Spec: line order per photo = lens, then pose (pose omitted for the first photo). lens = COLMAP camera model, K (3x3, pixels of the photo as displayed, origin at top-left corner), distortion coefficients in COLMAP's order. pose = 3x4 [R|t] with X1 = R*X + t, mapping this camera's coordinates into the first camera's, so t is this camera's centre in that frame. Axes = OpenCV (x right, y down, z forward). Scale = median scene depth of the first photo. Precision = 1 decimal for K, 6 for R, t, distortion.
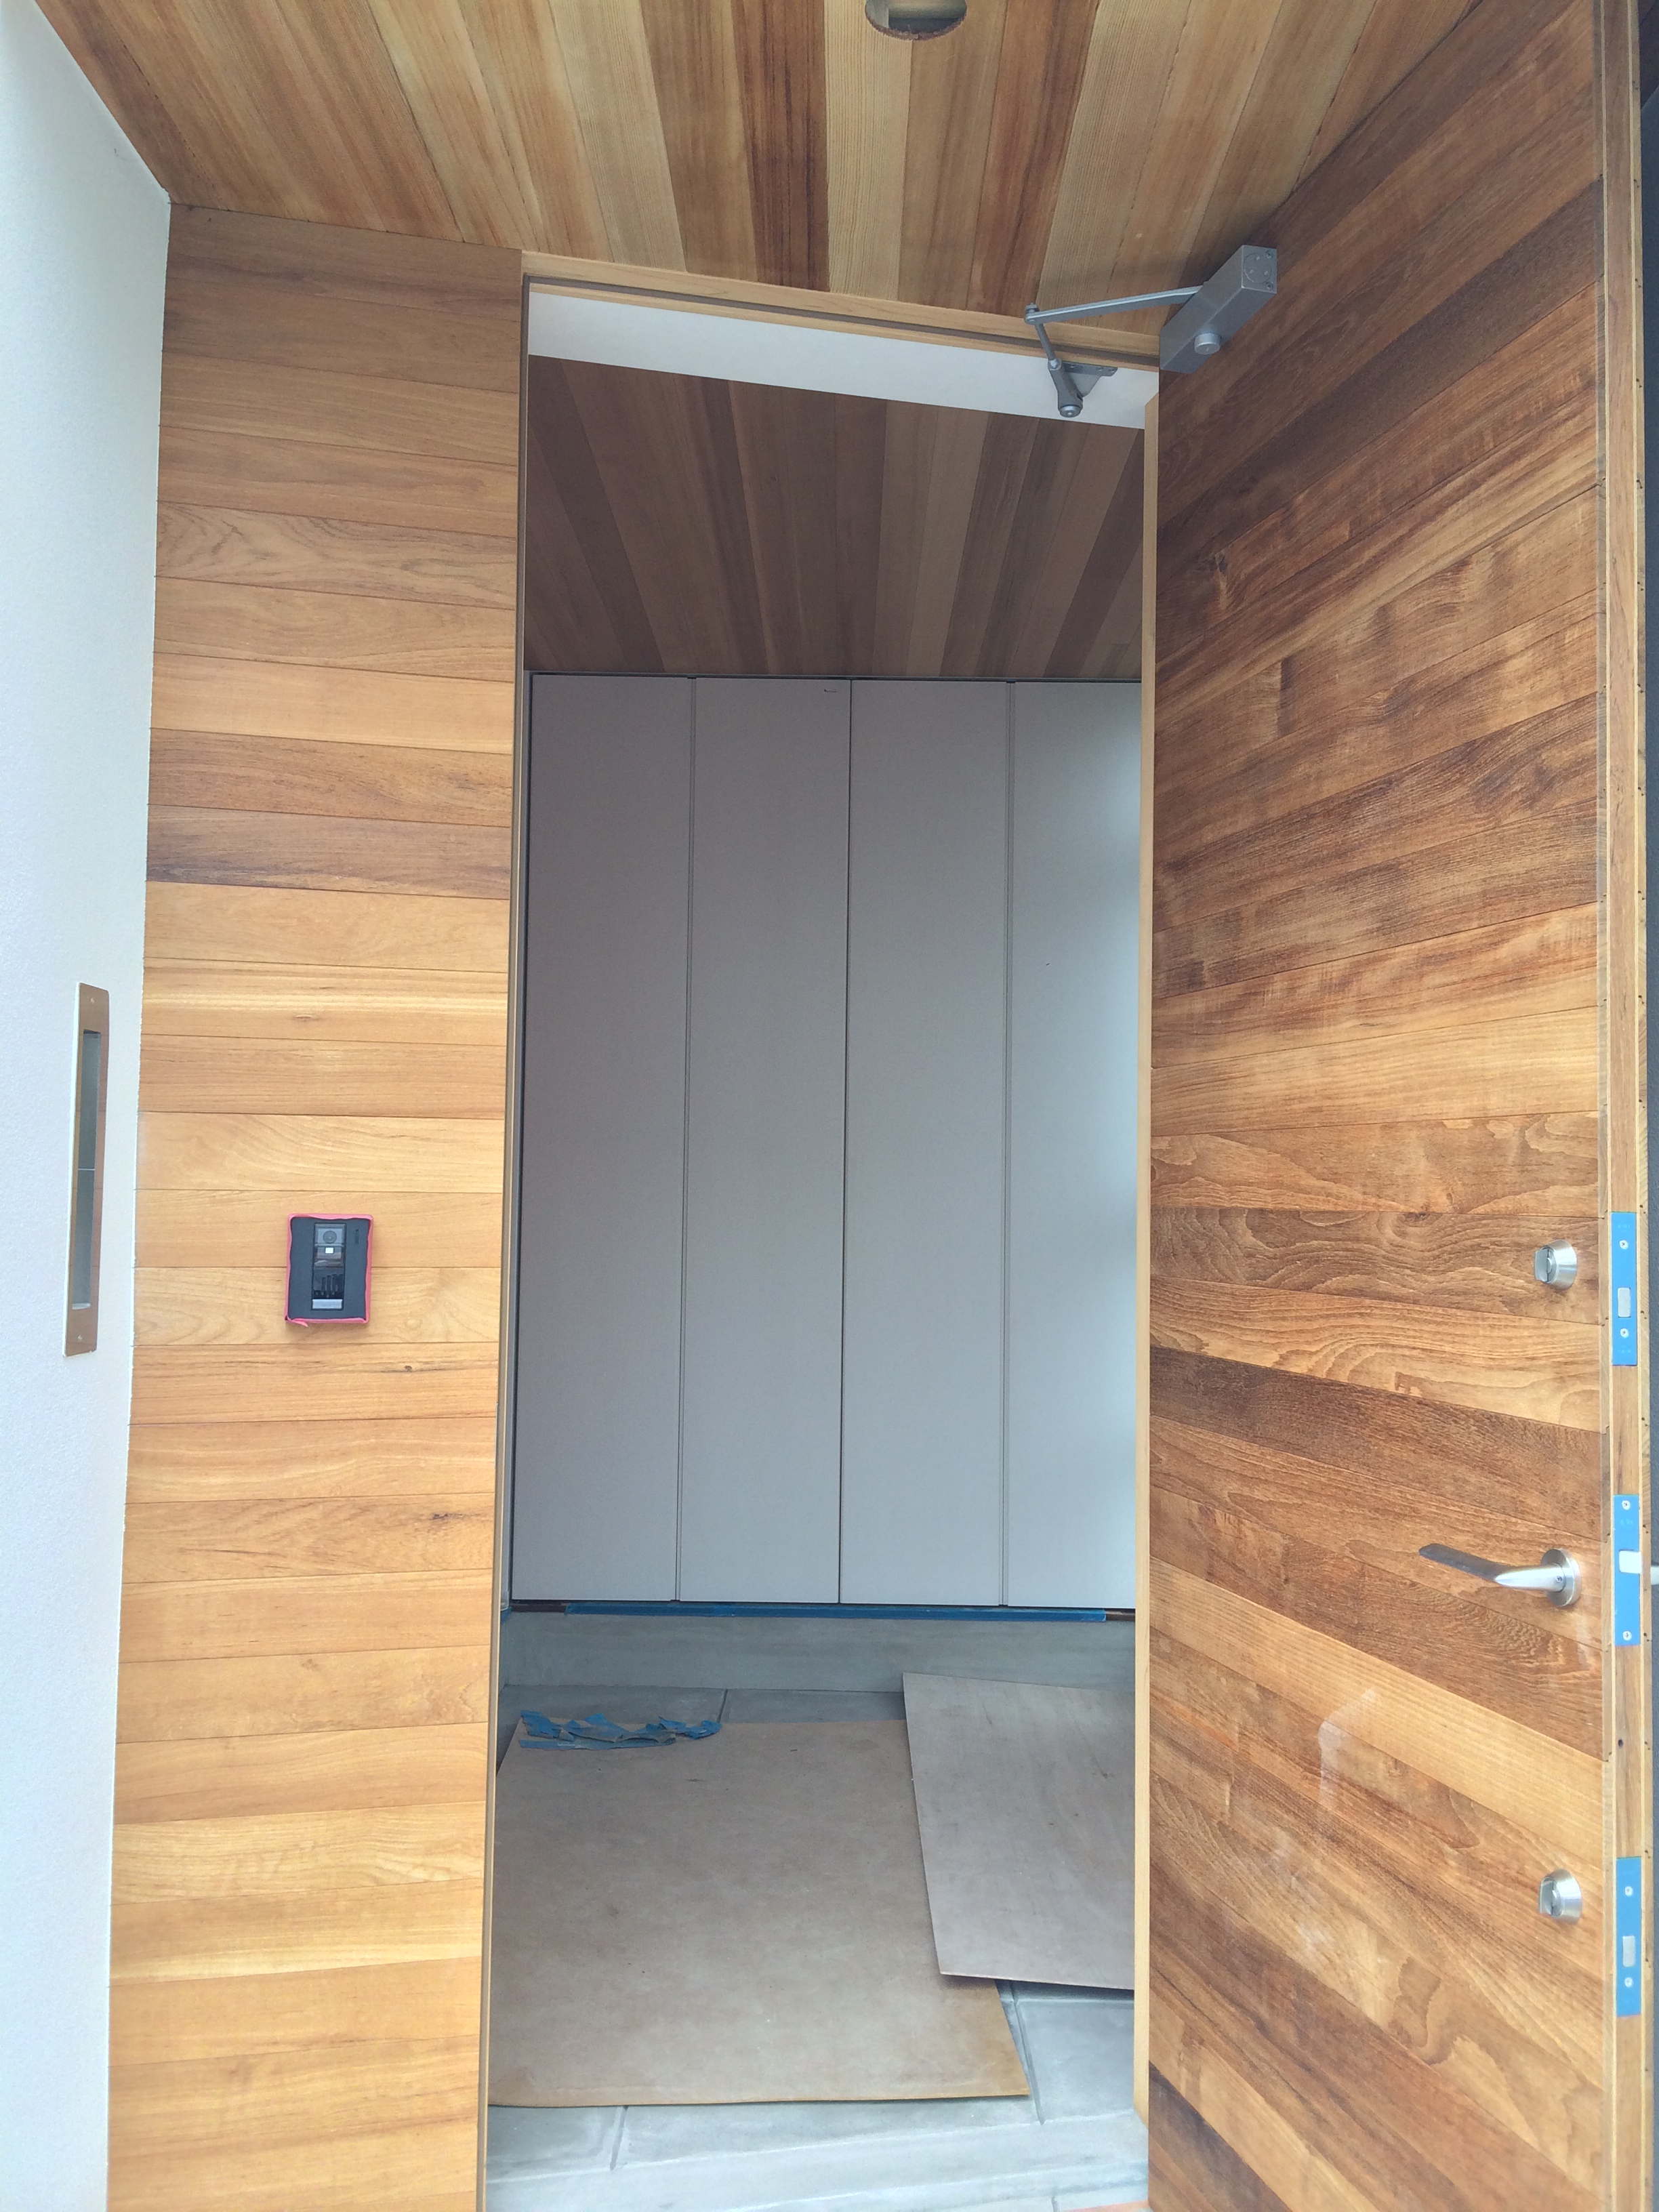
lens RADIAL K [[1888.7, 0, 829.5], [0, 1888.7, 1106.0], [0, 0, 1]] dist [0.081782, -0.136887]
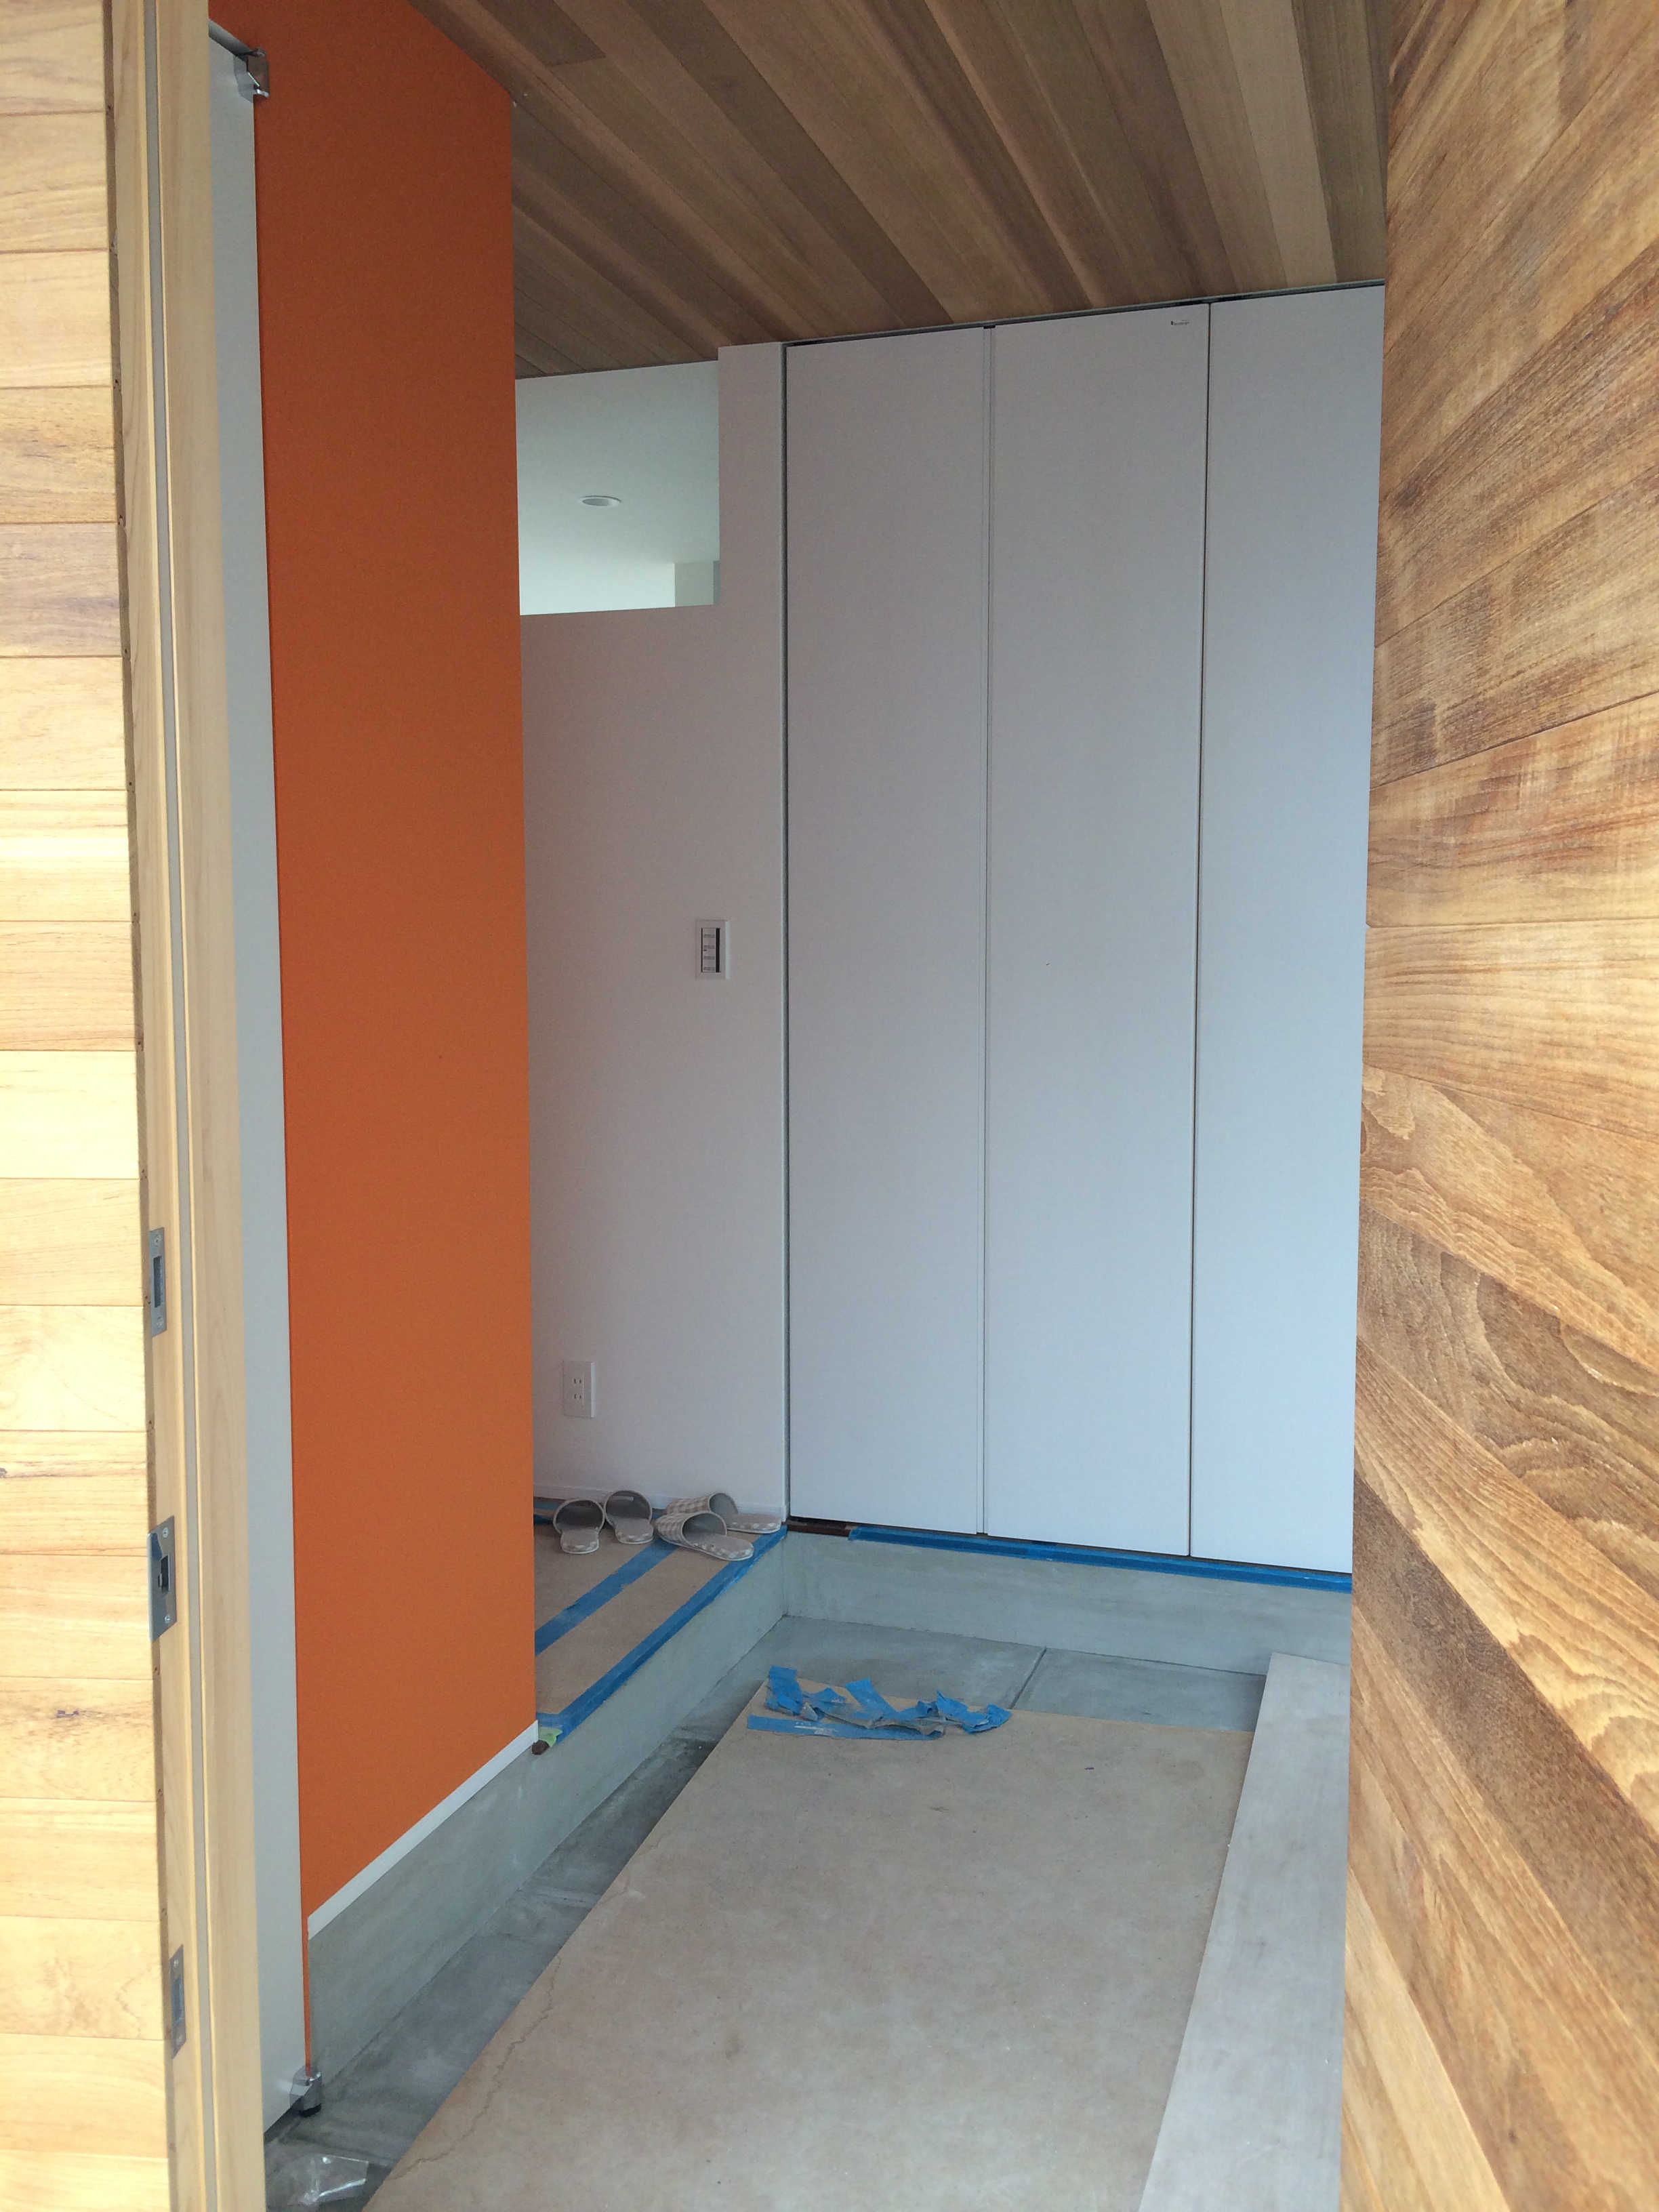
lens RADIAL K [[1888.7, 0, 829.5], [0, 1888.7, 1106.0], [0, 0, 1]] dist [0.081782, -0.136887]
pose [[0.953369, 0.011569, -0.301584, 0.204506], [0.027489, 0.991783, 0.124944, -0.043117], [0.300551, -0.127408, 0.945217, 0.526172]]
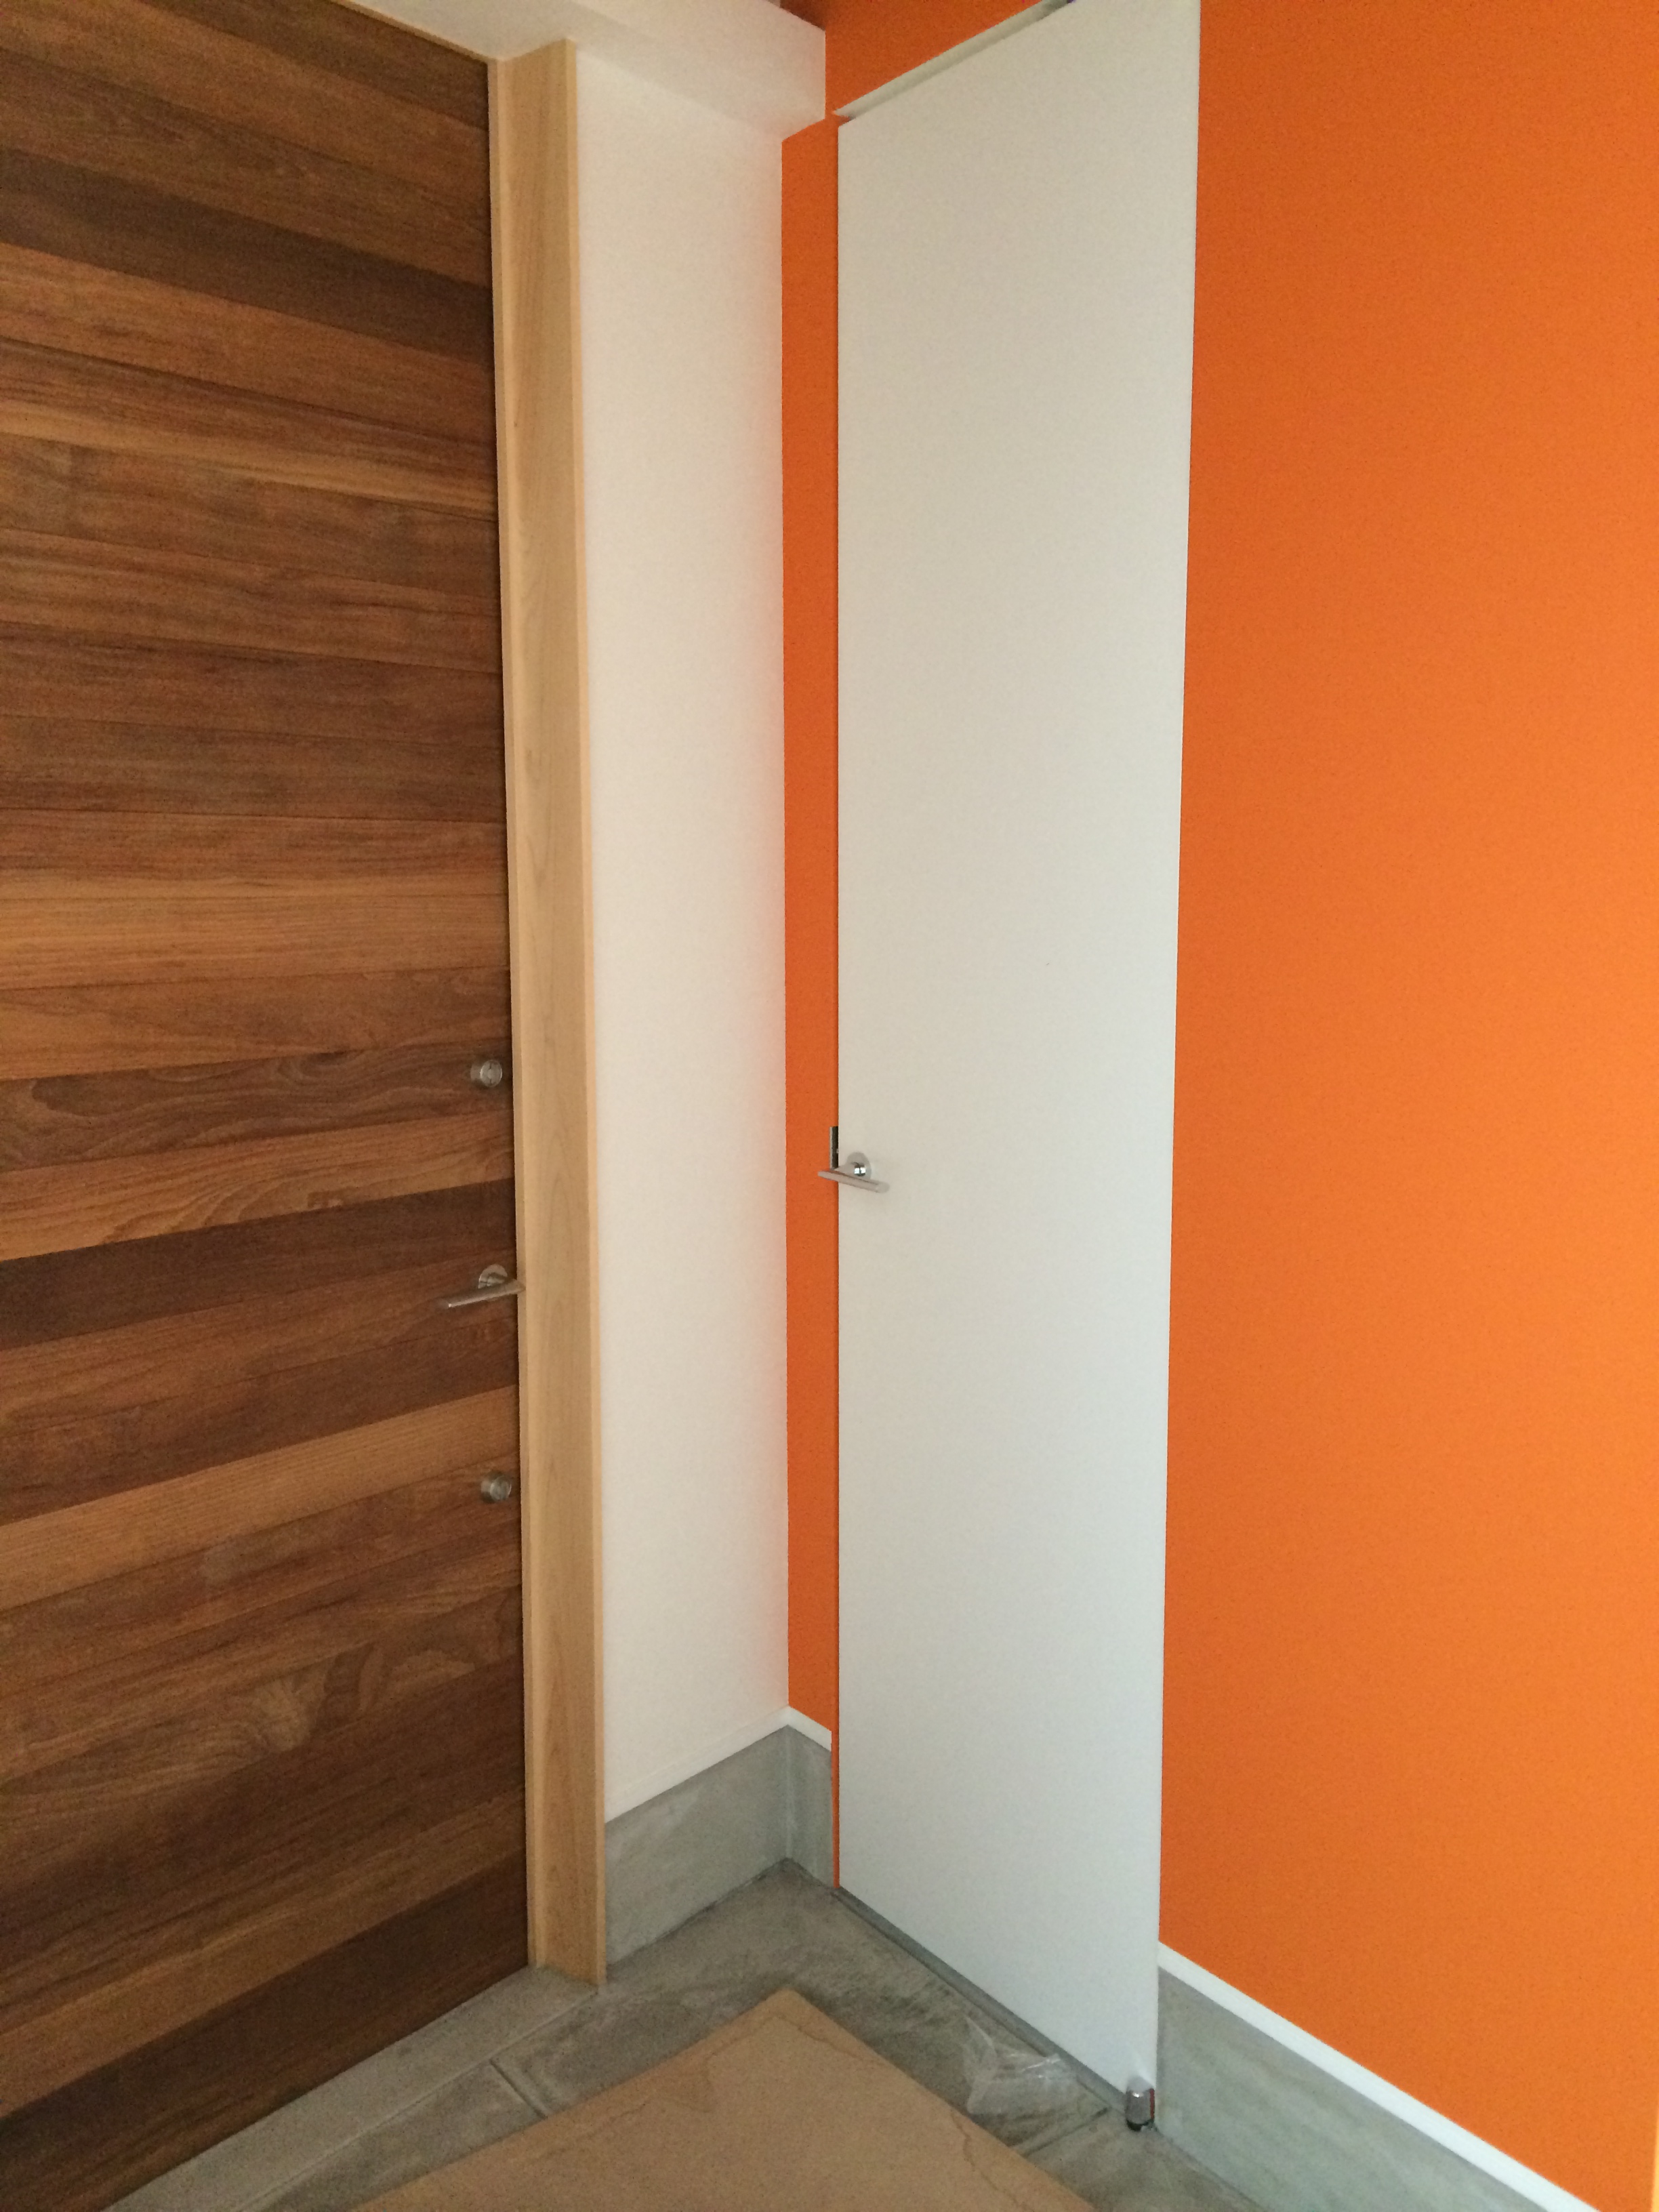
lens RADIAL K [[1888.7, 0, 829.5], [0, 1888.7, 1106.0], [0, 0, 1]] dist [0.081782, -0.136887]
pose [[-0.572383, -0.118413, 0.811392, -0.680295], [-0.045321, 0.992574, 0.112883, -0.047564], [-0.818733, 0.027840, -0.573499, 1.177479]]
